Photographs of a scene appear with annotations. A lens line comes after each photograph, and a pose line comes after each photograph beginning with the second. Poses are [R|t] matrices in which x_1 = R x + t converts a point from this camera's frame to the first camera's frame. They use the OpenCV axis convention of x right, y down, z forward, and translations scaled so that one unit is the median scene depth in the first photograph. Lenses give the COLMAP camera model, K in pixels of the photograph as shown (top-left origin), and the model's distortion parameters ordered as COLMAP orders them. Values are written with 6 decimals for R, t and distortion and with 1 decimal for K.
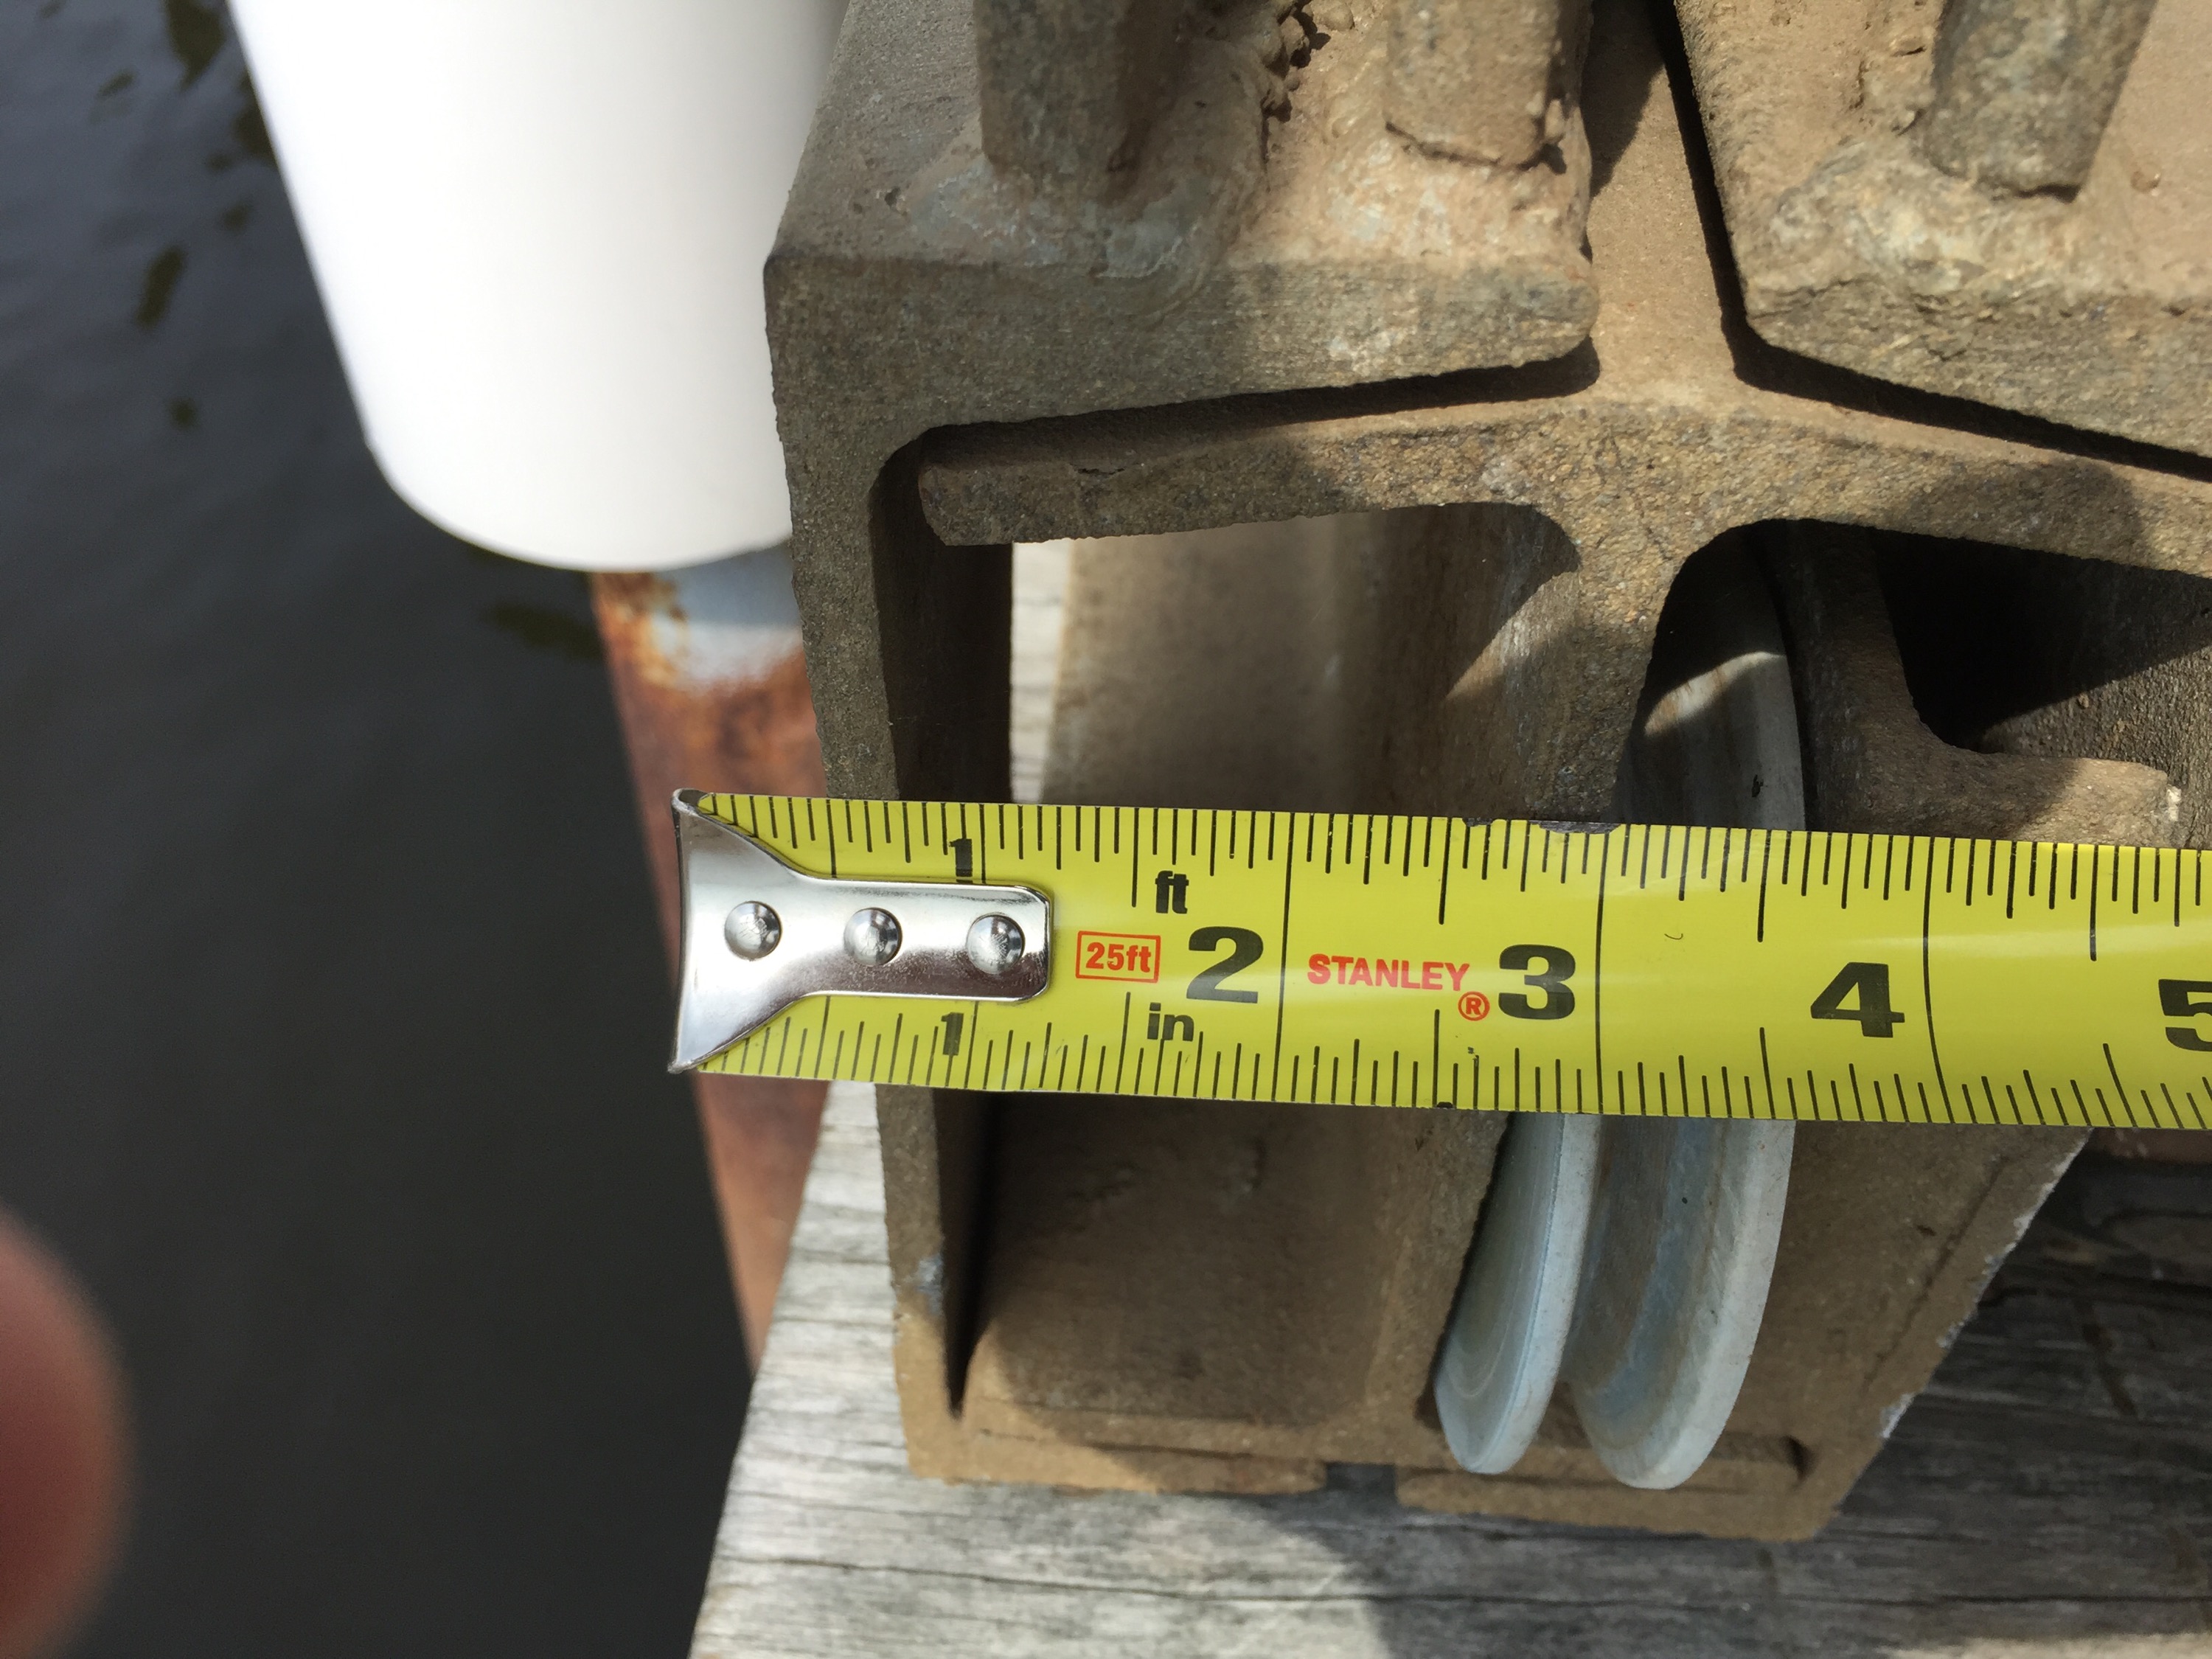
lens RADIAL K [[1967.8, 0, 1109.0], [0, 1967.8, 817.3], [0, 0, 1]] dist [0.072448, -0.136919]
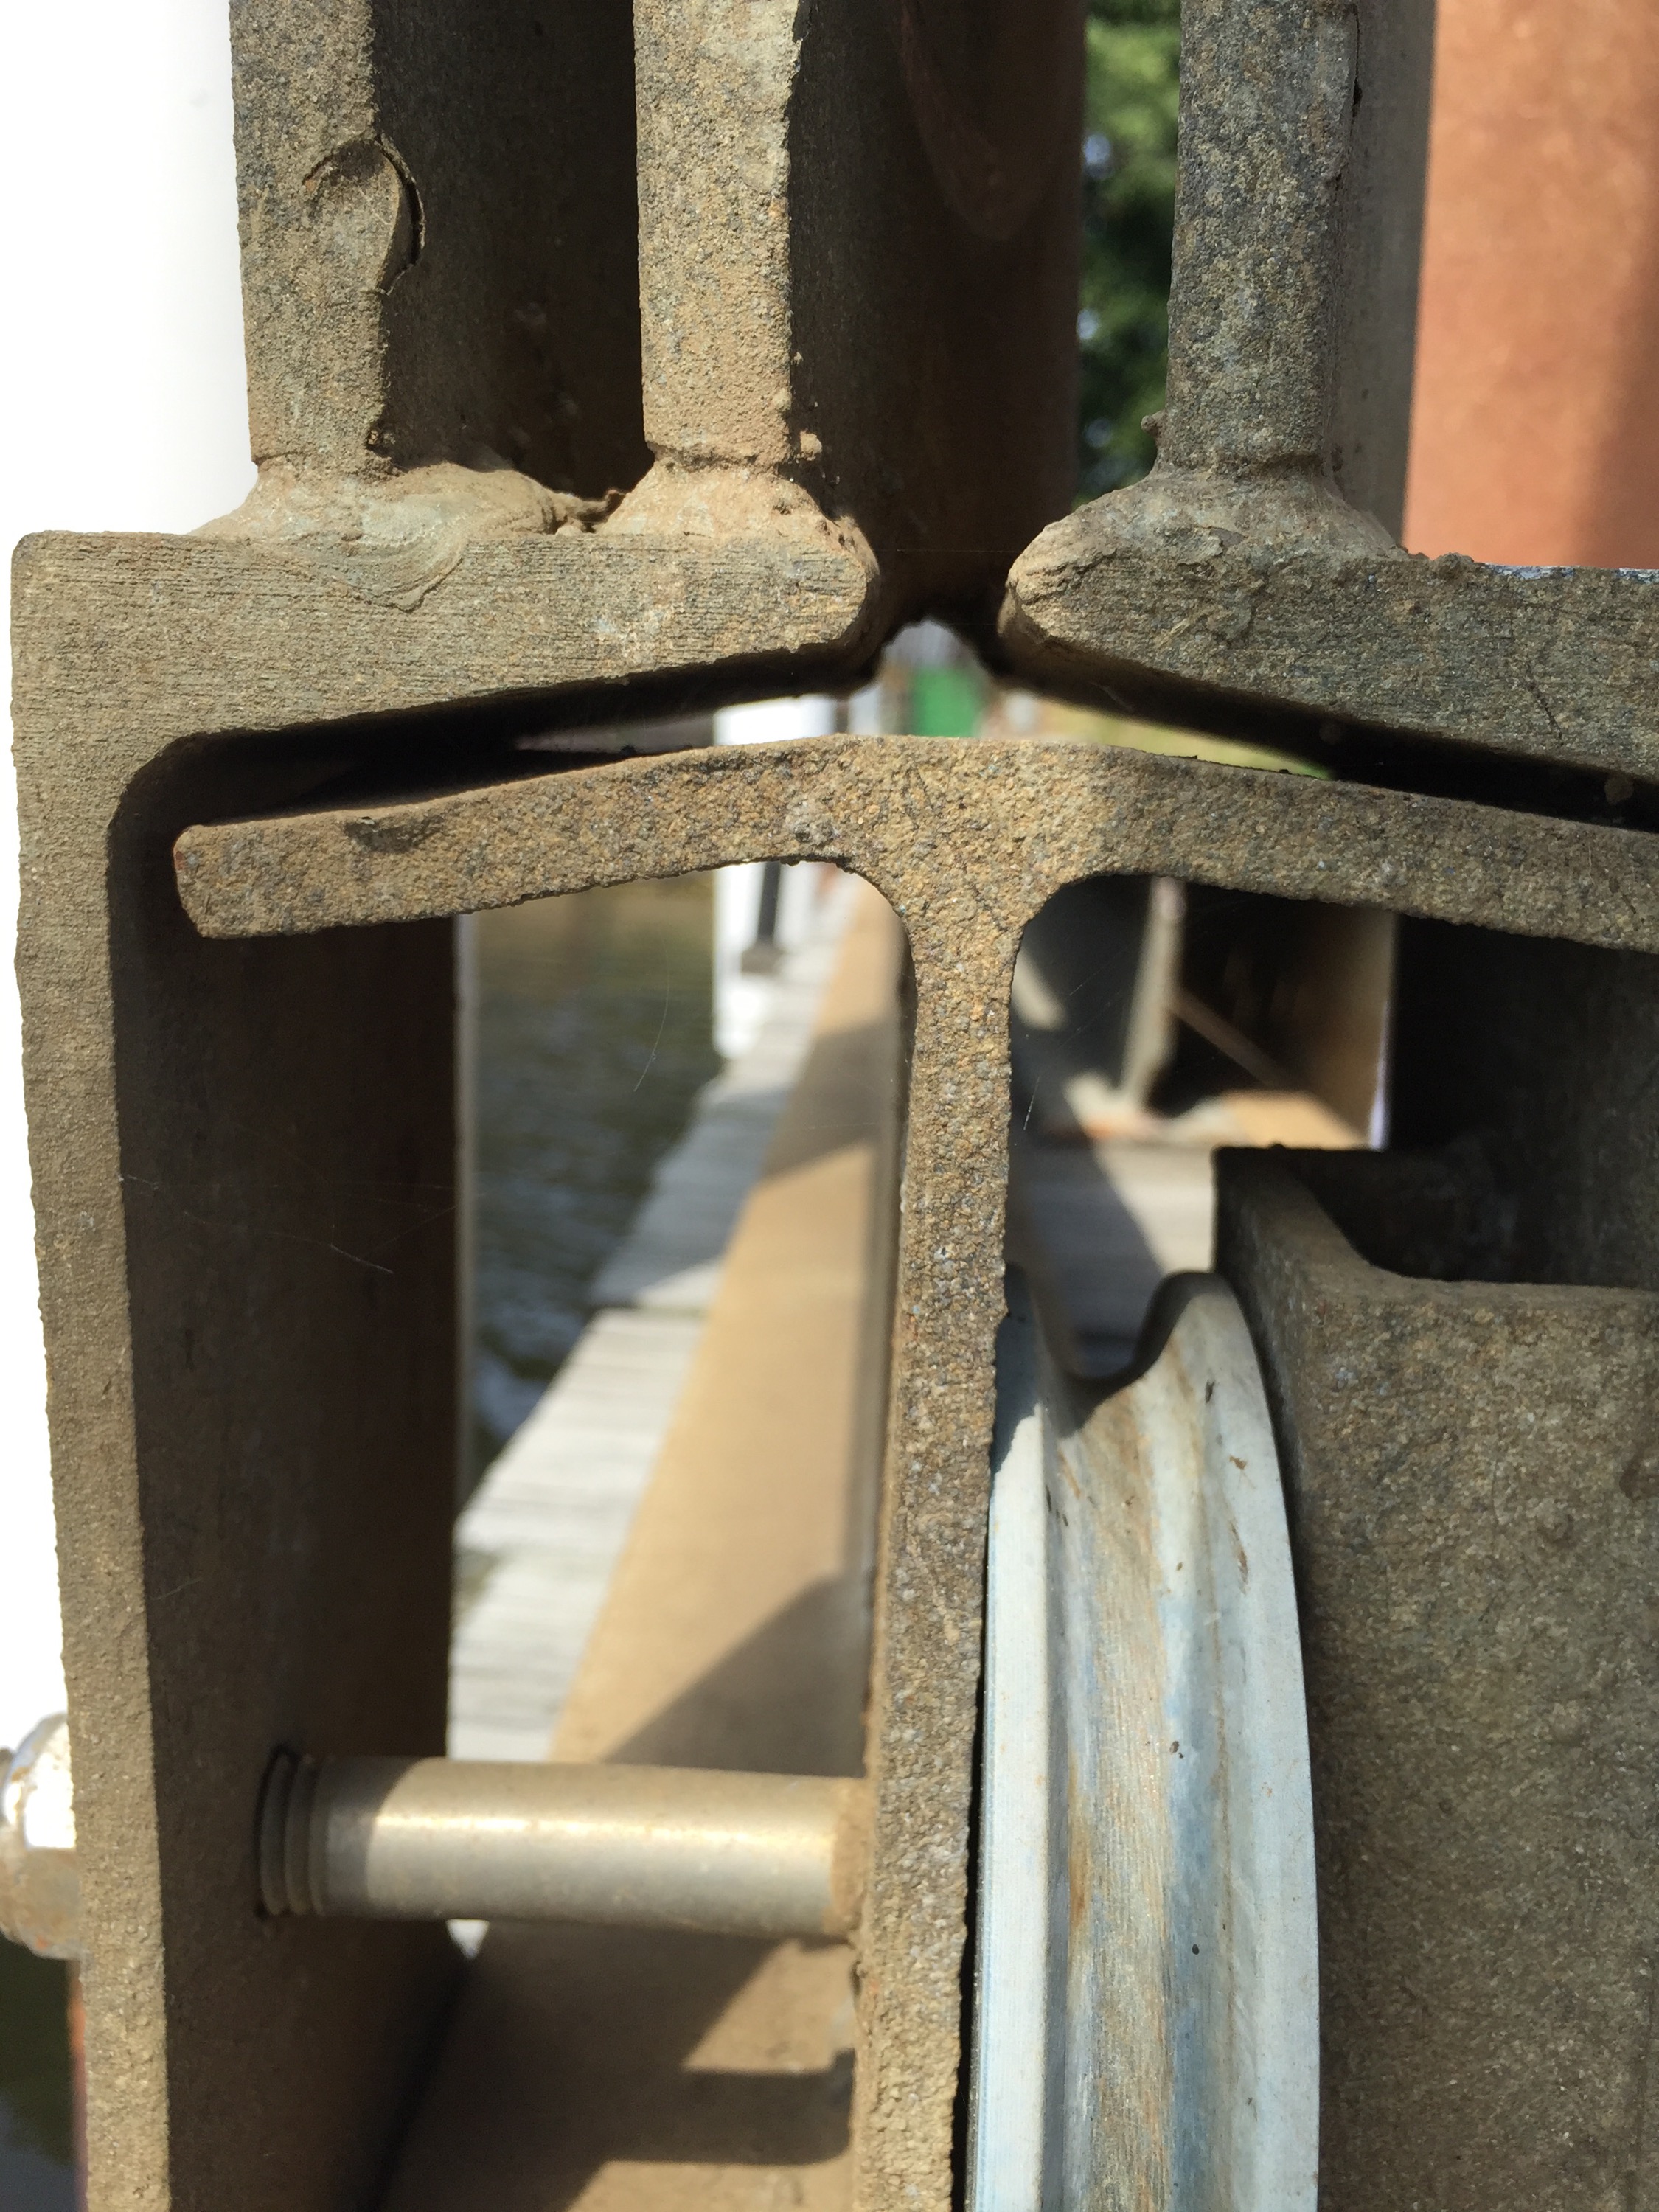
lens RADIAL K [[1967.8, 0, 837.5], [0, 1967.8, 1090.1], [0, 0, 1]] dist [0.072448, -0.136919]
pose [[0.999596, 0.001567, 0.028366, 0.199427], [0.016050, 0.792713, -0.609384, 0.522061], [-0.023441, 0.609594, 0.792367, 0.366861]]
